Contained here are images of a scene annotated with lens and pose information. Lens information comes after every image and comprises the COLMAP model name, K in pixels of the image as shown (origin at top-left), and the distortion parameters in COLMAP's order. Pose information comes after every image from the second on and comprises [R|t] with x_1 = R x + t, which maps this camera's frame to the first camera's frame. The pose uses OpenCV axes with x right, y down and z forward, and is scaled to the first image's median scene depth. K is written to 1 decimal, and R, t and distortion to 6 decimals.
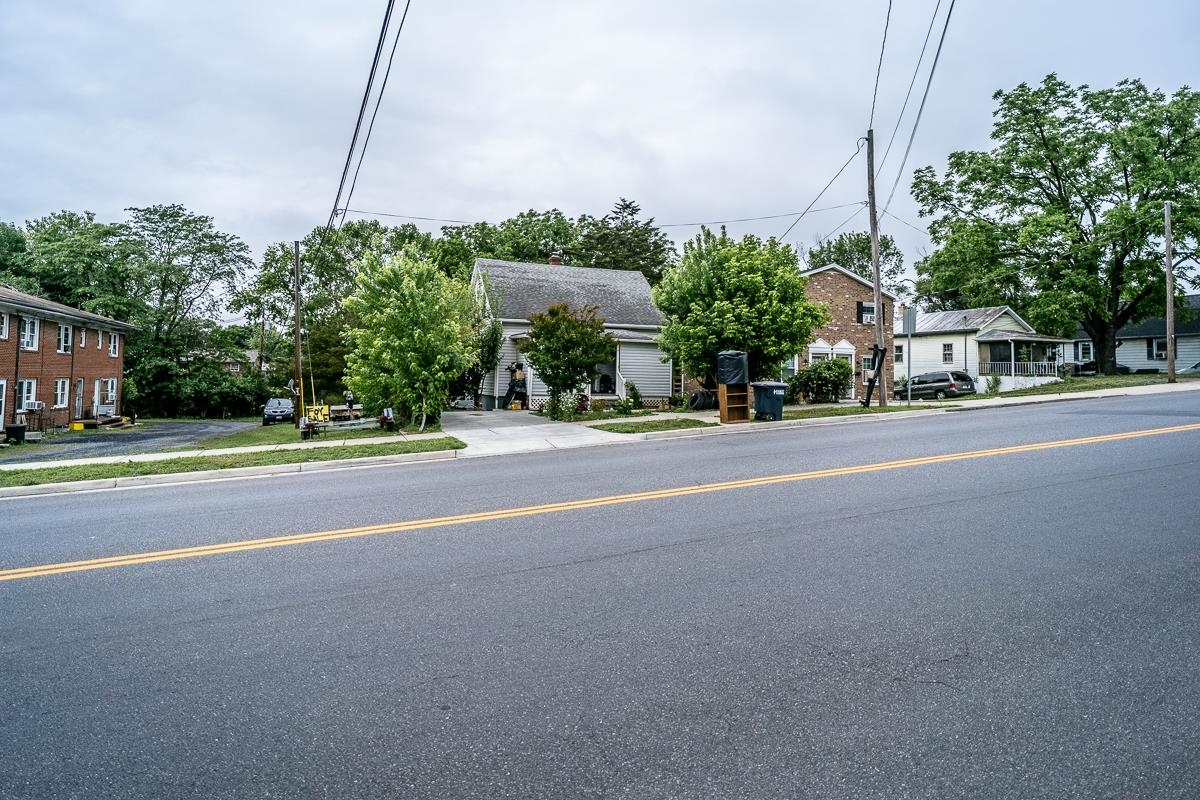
lens RADIAL K [[609.0, 0, 600.0], [0, 609.0, 400.0], [0, 0, 1]] dist [-0.002519, -0.000302]
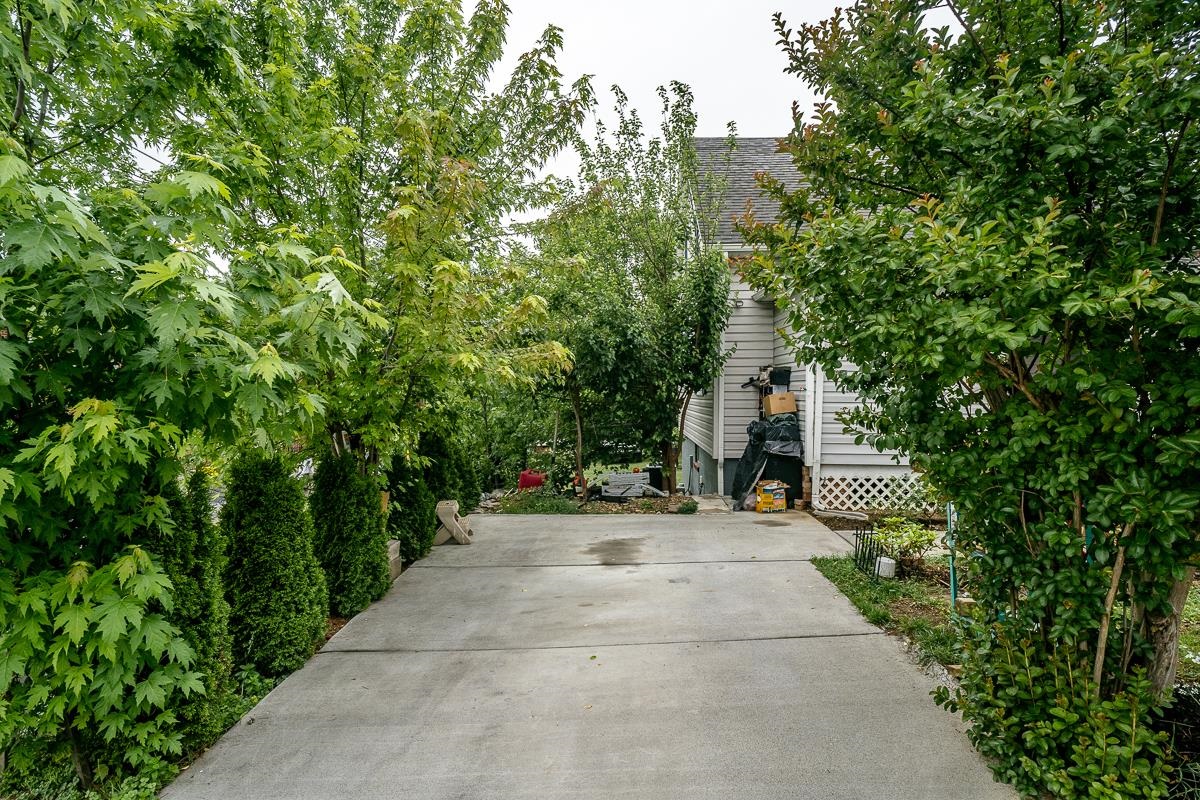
lens RADIAL K [[609.0, 0, 600.0], [0, 609.0, 400.0], [0, 0, 1]] dist [-0.002519, -0.000302]
pose [[0.905089, -0.013603, -0.425004, -0.079273], [0.002060, 0.999617, -0.027608, -0.032833], [0.425217, 0.024113, 0.904770, 0.651326]]
